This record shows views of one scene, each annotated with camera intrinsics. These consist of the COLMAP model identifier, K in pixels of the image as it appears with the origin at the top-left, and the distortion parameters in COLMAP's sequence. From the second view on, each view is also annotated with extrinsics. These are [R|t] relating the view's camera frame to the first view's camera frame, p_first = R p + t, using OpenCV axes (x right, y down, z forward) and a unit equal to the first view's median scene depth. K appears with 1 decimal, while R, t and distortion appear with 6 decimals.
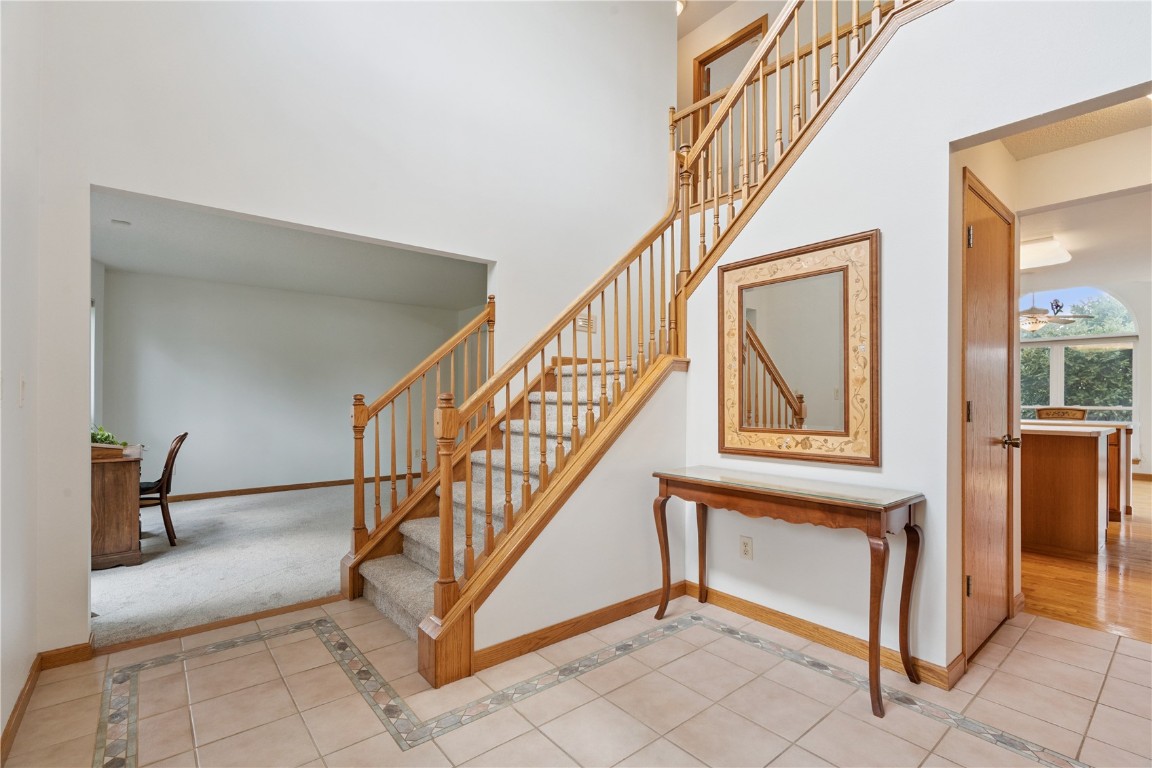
lens RADIAL K [[523.0, 0, 564.4], [0, 523.0, 400.9], [0, 0, 1]] dist [-0.001310, 0.000237]
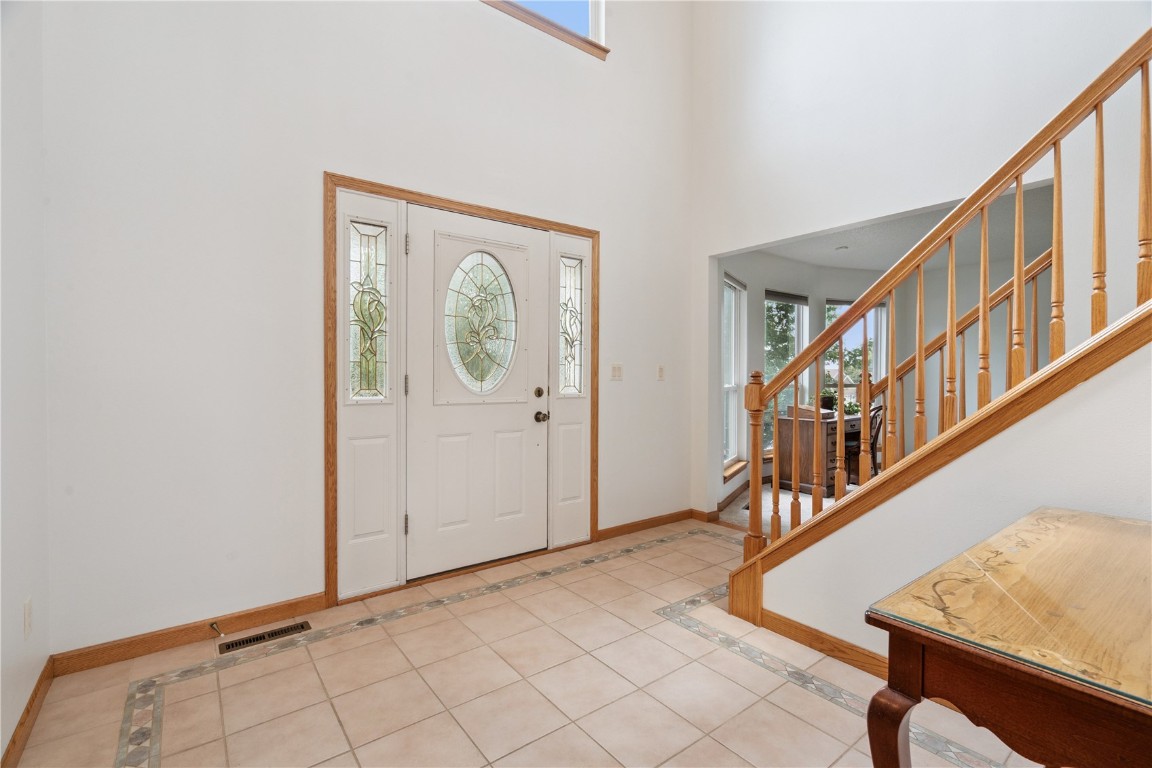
lens RADIAL K [[523.0, 0, 576.6], [0, 523.0, 379.5], [0, 0, 1]] dist [-0.001310, 0.000237]
pose [[-0.032204, 0.008016, -0.999449, 0.987221], [-0.006297, 0.999946, 0.008223, -0.002328], [0.999461, 0.006558, -0.032152, 0.687939]]
